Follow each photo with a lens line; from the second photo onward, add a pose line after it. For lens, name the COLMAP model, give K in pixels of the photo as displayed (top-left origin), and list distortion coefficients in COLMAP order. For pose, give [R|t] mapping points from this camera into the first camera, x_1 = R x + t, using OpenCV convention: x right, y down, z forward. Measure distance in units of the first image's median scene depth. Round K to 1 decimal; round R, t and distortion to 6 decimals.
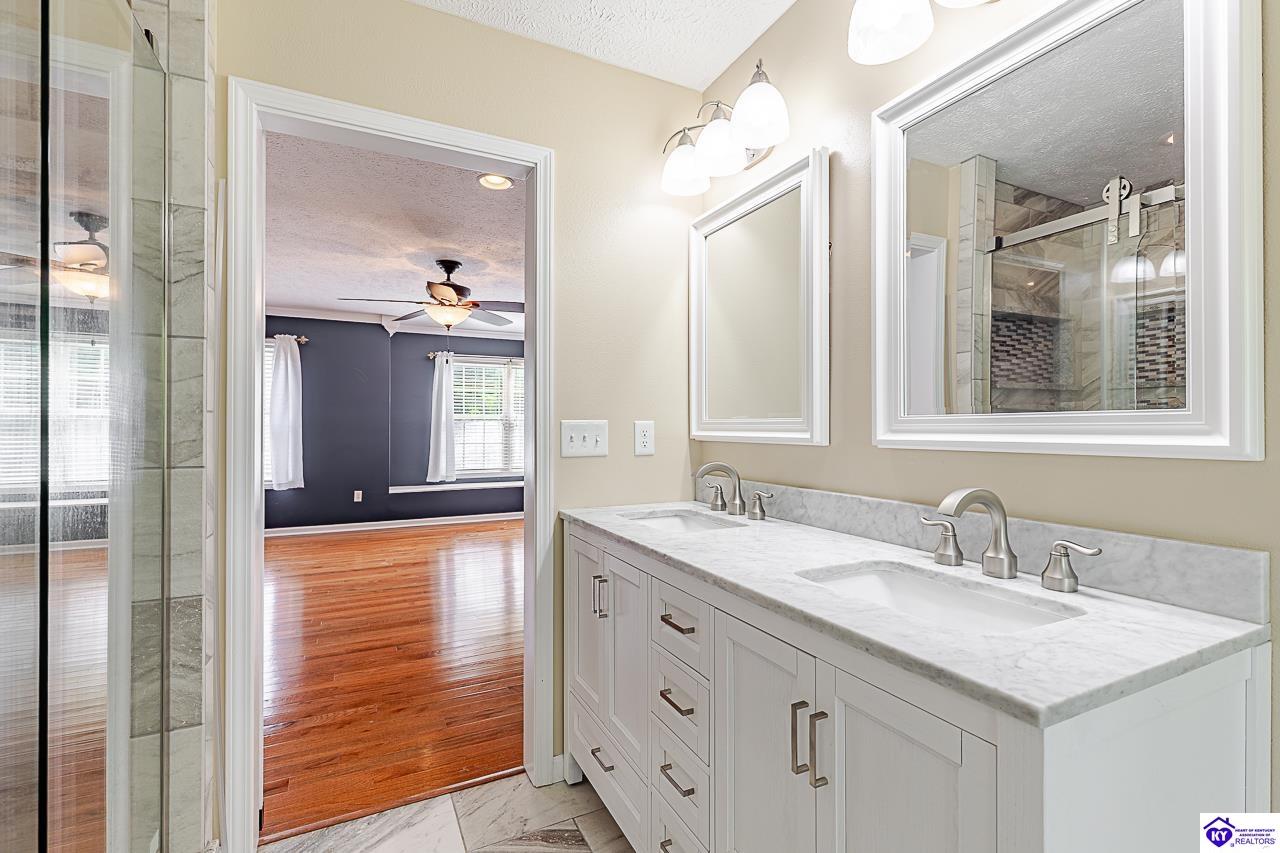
lens RADIAL K [[578.1, 0, 649.9], [0, 578.1, 426.2], [0, 0, 1]] dist [0.004507, 0.000600]
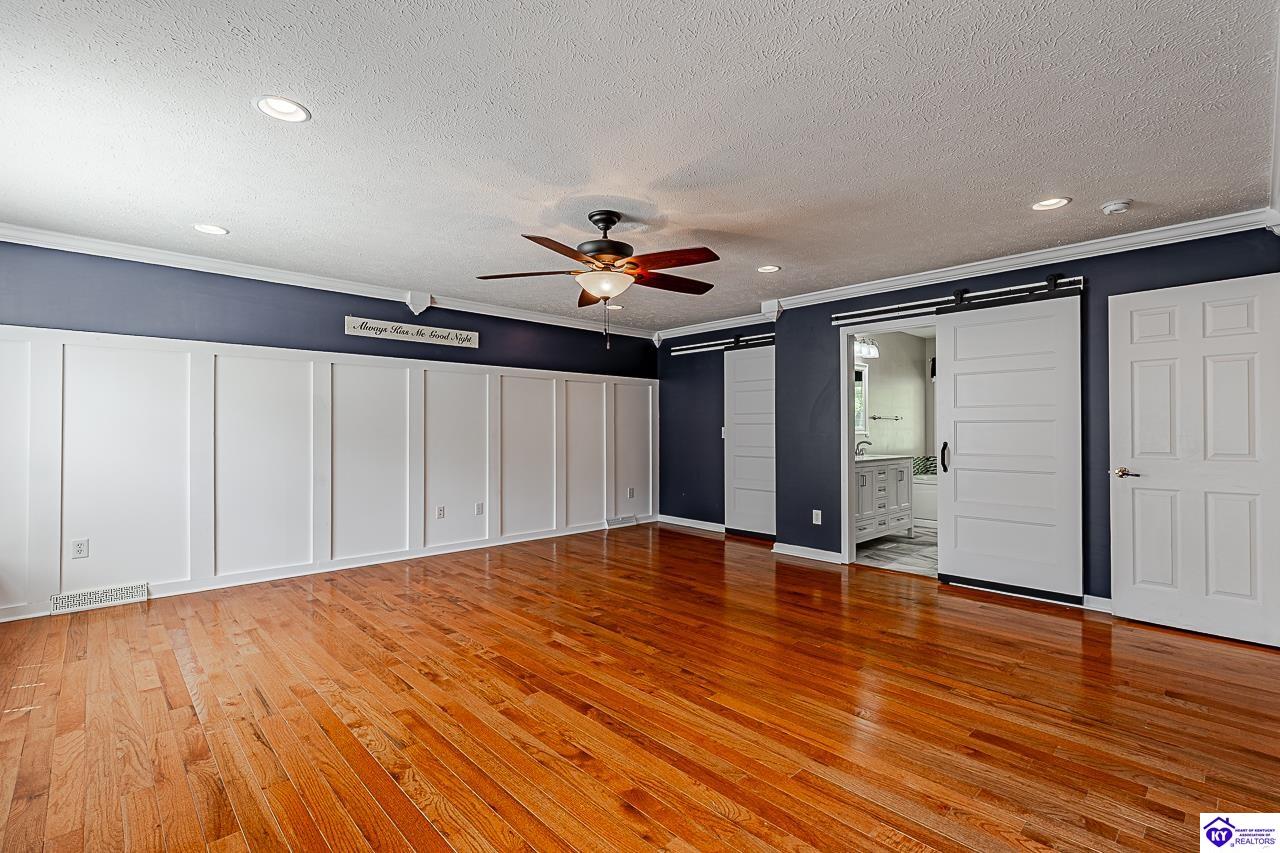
lens RADIAL K [[578.1, 0, 649.9], [0, 578.1, 426.2], [0, 0, 1]] dist [0.004507, 0.000600]
pose [[-0.290336, 0.006835, 0.956900, -0.784150], [0.000118, 0.999975, -0.007107, -0.000810], [-0.956925, -0.001950, -0.290329, 0.840229]]
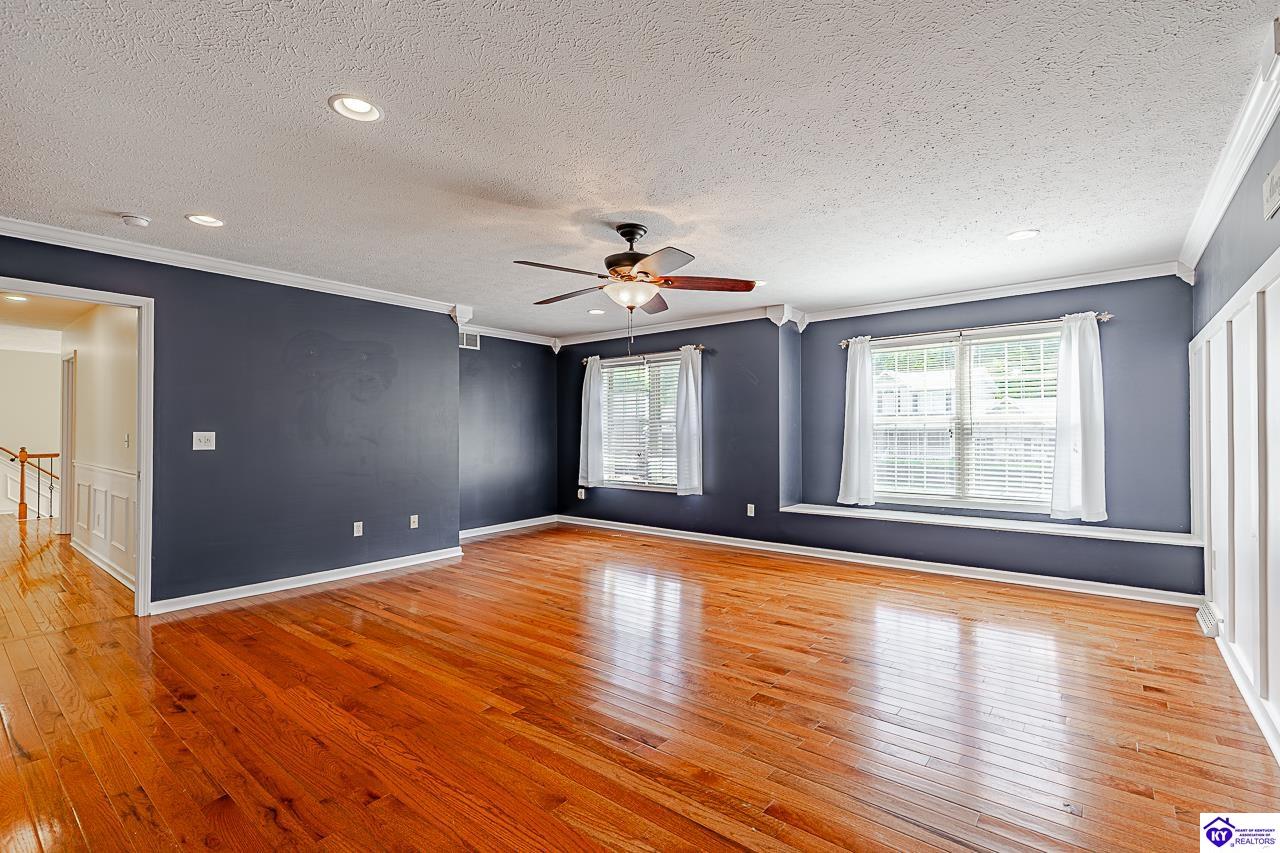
lens RADIAL K [[574.4, 0, 640.0], [0, 574.4, 426.5], [0, 0, 1]] dist [0.000756, 0.000250]
pose [[0.405755, -0.012703, -0.913894, 0.268627], [0.004809, 0.999919, -0.011763, -0.001267], [0.913969, 0.000378, 0.405783, 0.500092]]
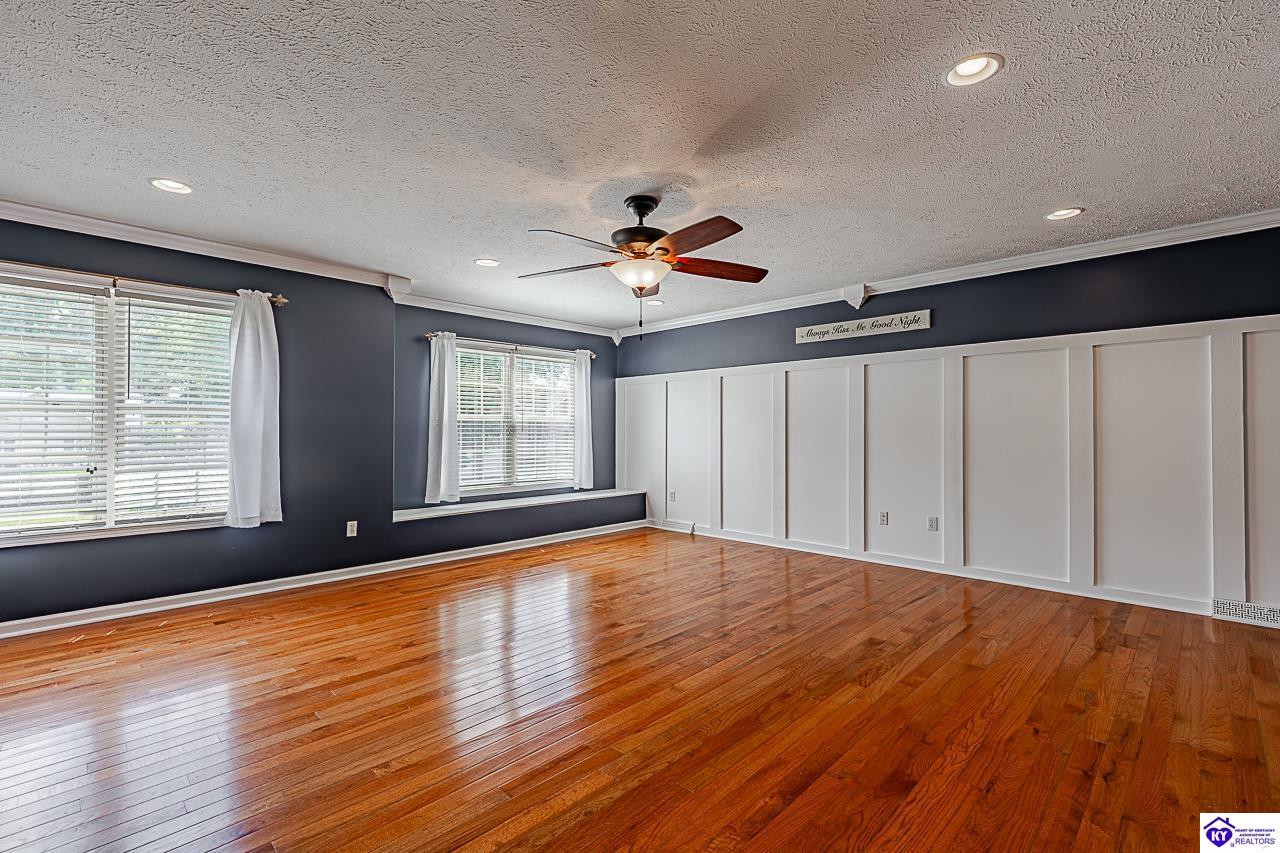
lens RADIAL K [[578.1, 0, 649.9], [0, 578.1, 426.2], [0, 0, 1]] dist [0.004507, 0.000600]
pose [[0.946360, 0.001331, 0.323112, -0.411490], [0.001360, 0.999966, -0.008102, 0.002601], [-0.323112, 0.008107, 0.946326, 0.229465]]
